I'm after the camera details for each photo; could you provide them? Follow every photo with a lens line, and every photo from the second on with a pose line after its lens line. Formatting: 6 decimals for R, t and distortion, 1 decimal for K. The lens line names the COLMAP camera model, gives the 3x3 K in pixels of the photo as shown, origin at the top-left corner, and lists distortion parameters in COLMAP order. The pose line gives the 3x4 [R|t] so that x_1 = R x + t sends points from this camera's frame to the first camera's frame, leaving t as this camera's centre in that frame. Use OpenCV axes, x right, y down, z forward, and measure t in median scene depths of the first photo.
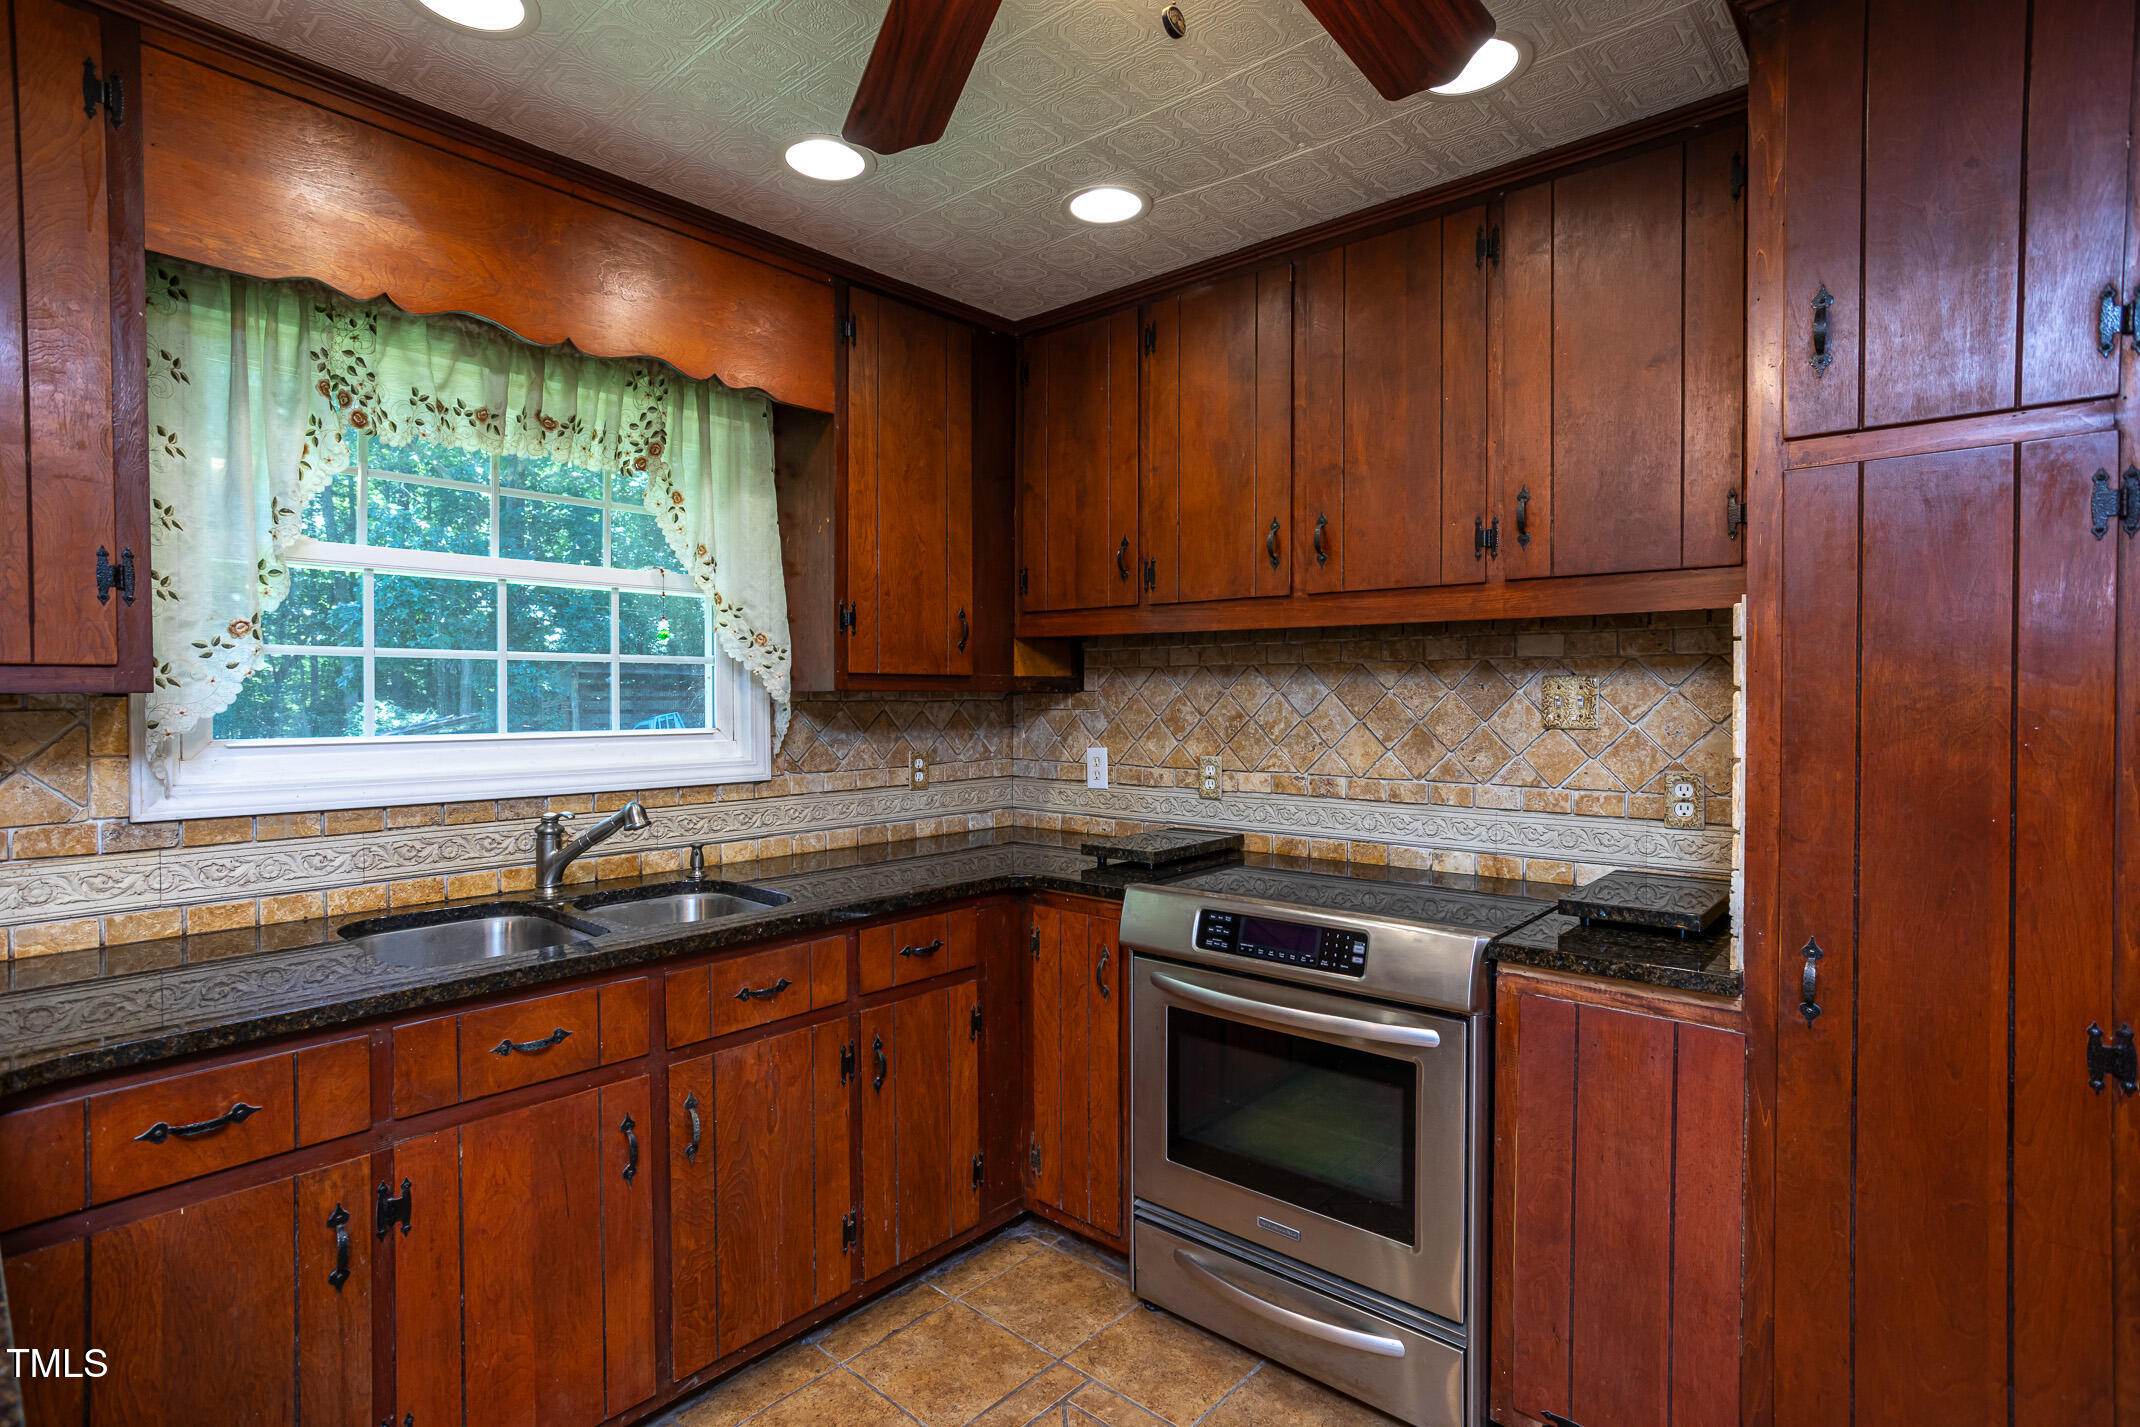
lens RADIAL K [[1020.8, 0, 1064.1], [0, 1020.8, 720.5], [0, 0, 1]] dist [-0.022047, 0.013673]
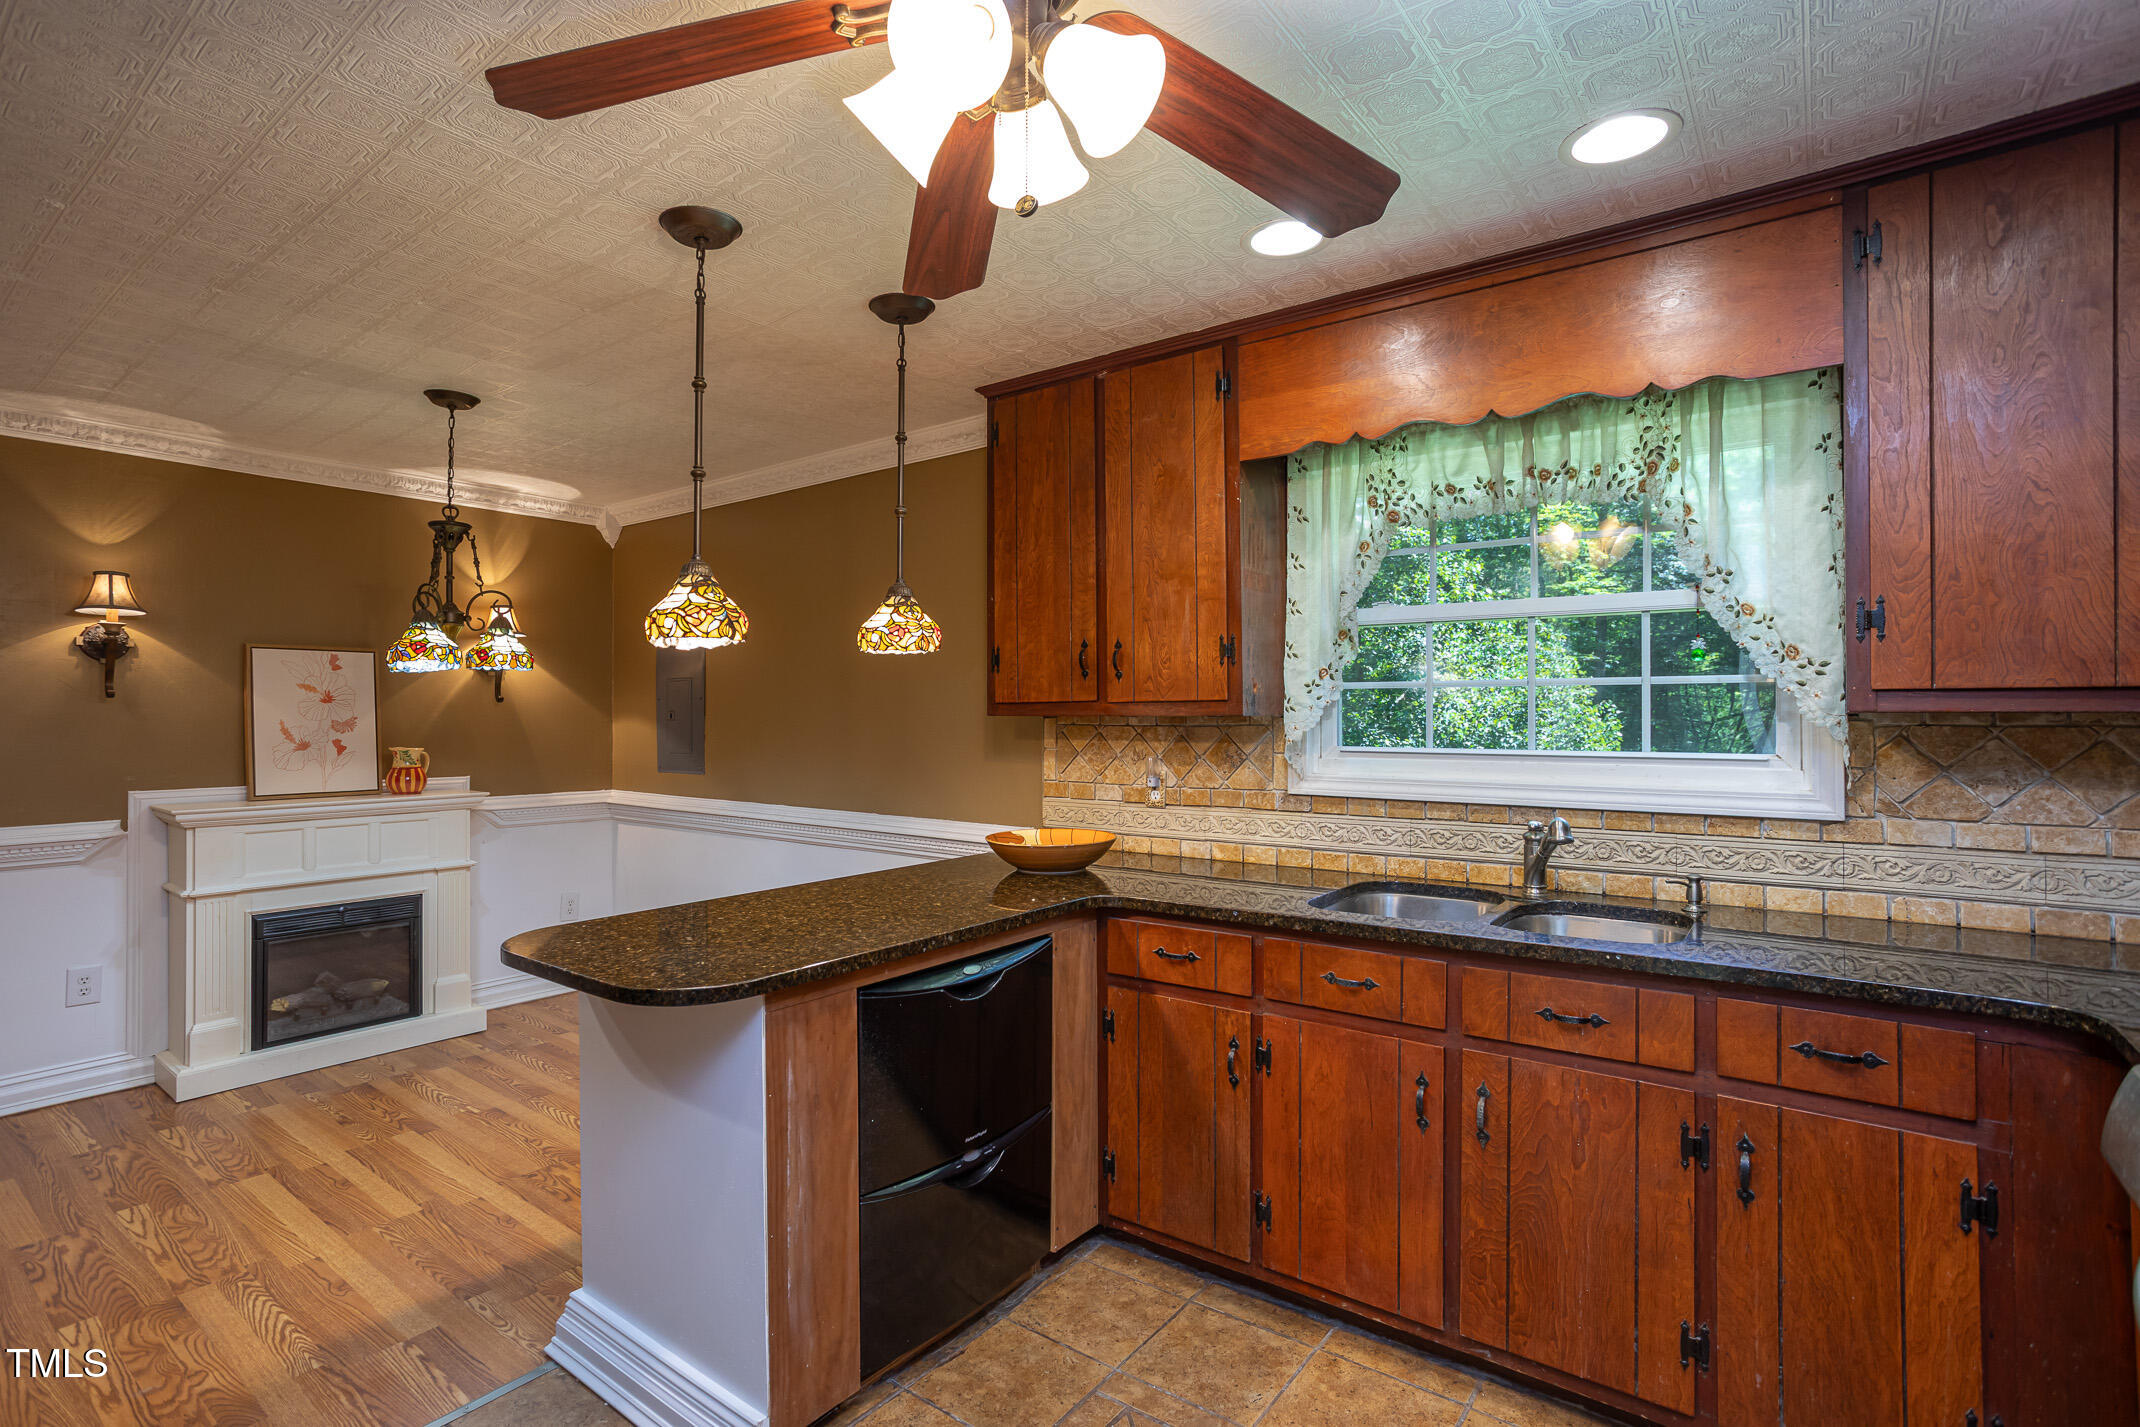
lens RADIAL K [[1020.8, 0, 1066.2], [0, 1020.8, 730.0], [0, 0, 1]] dist [-0.022047, 0.013673]
pose [[0.107558, 0.013621, -0.994105, 0.615243], [-0.024541, 0.999638, 0.011041, -0.011439], [0.993896, 0.023208, 0.107854, 0.400076]]
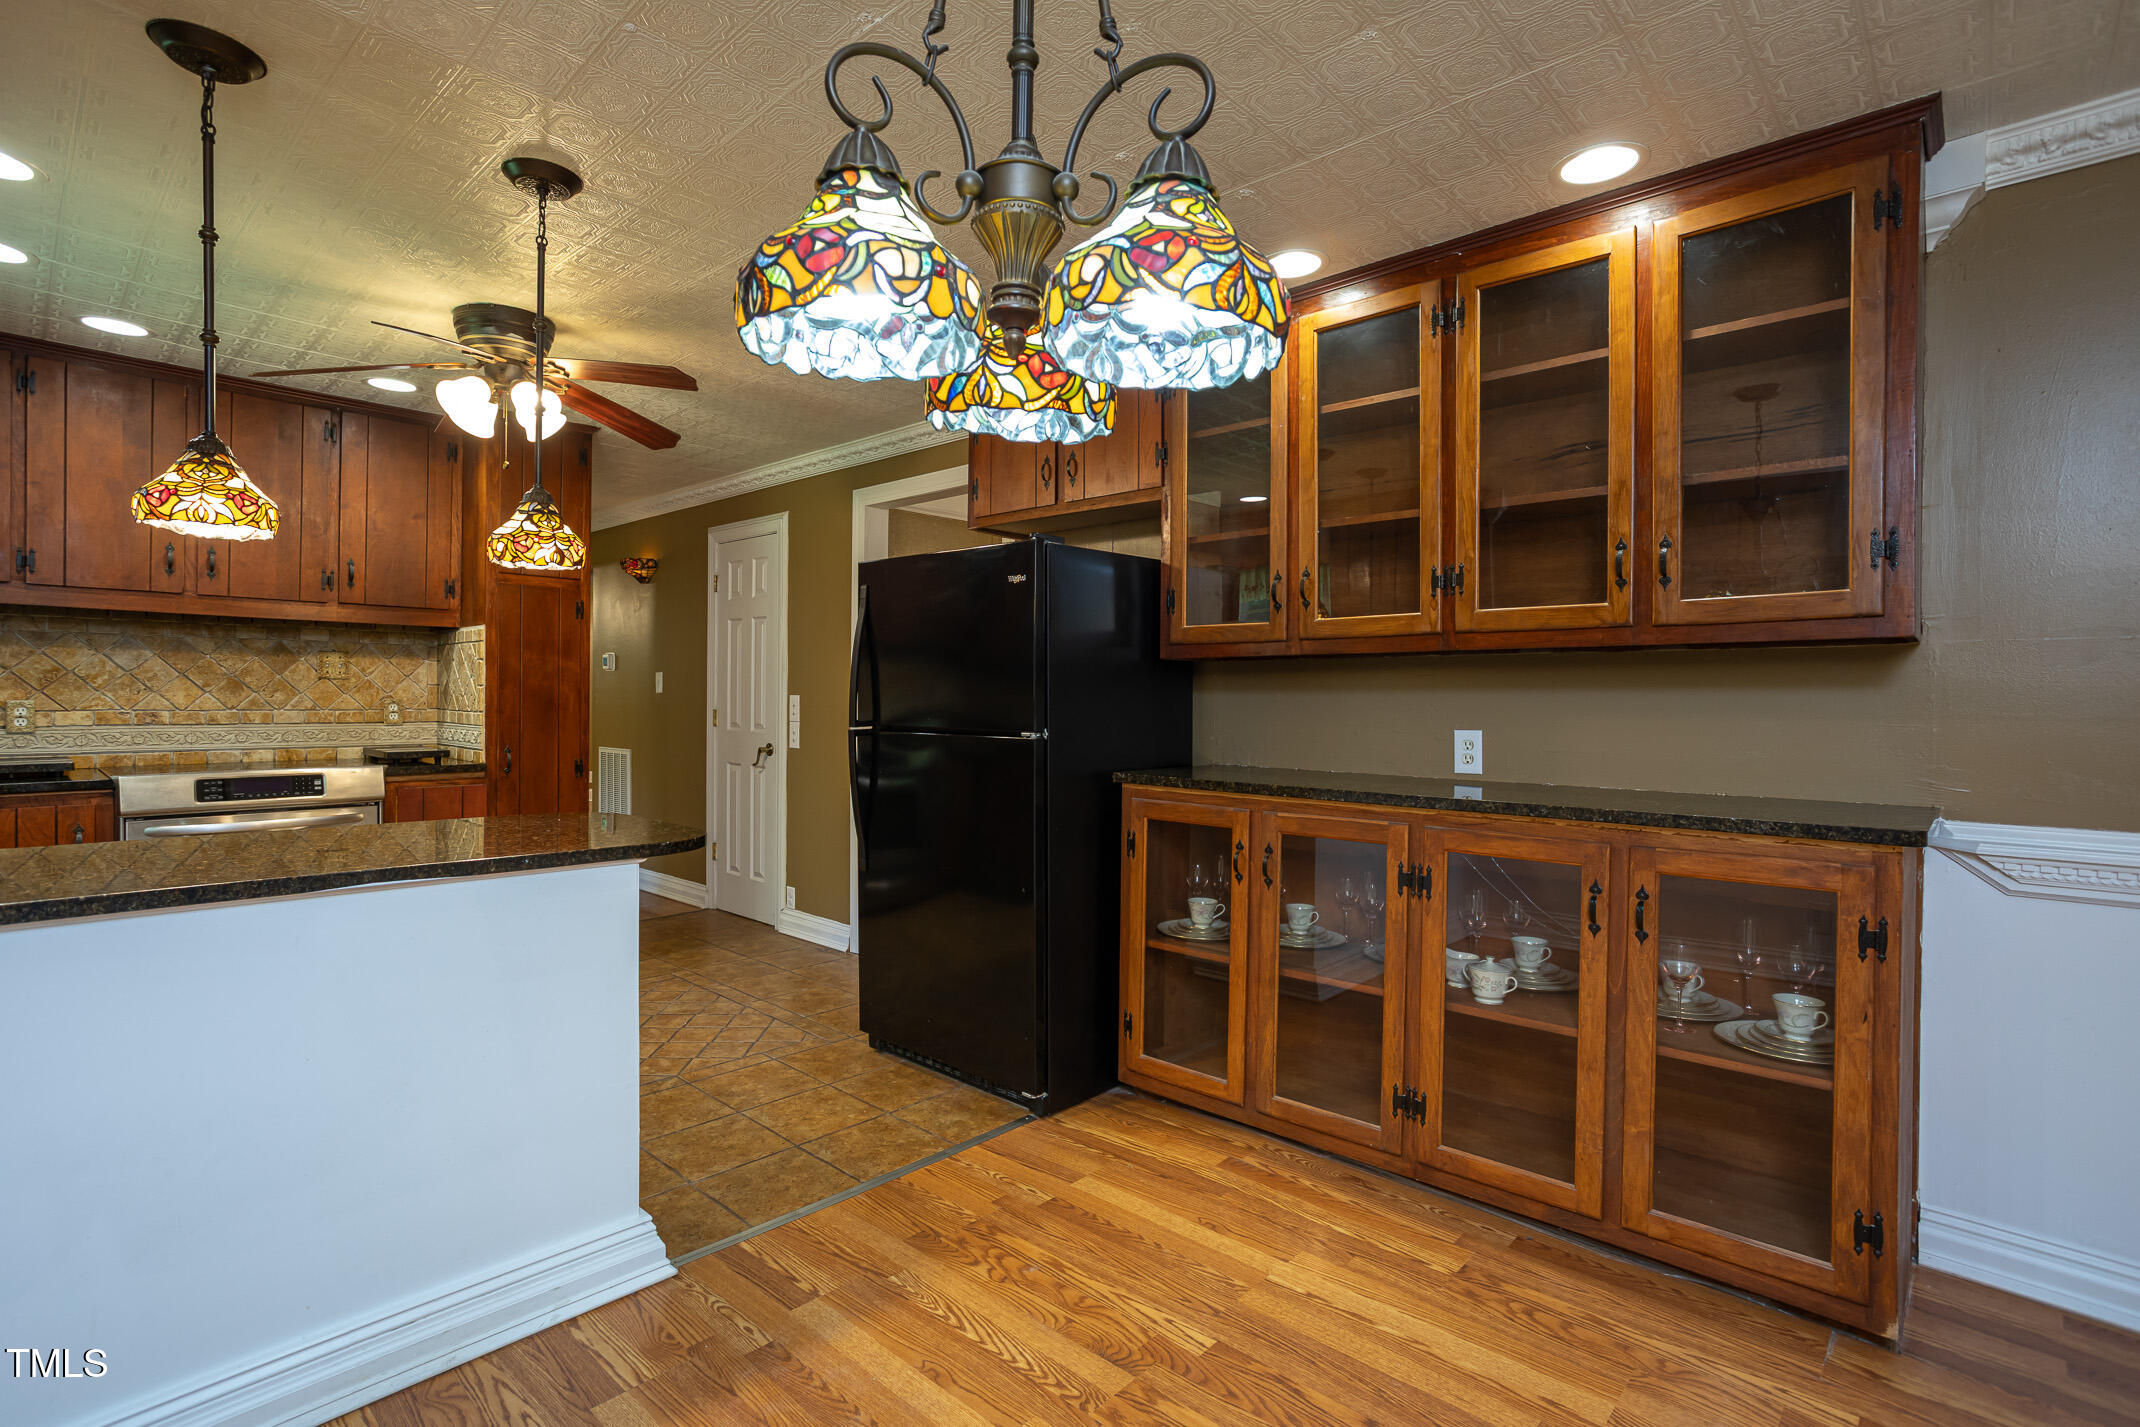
lens RADIAL K [[1020.8, 0, 1063.1], [0, 1020.8, 701.5], [0, 0, 1]] dist [-0.022047, 0.013673]
pose [[-0.005401, 0.000929, 0.999985, -1.503138], [0.016735, 0.999860, -0.000839, 0.078922], [-0.999845, 0.016730, -0.005415, -0.403493]]
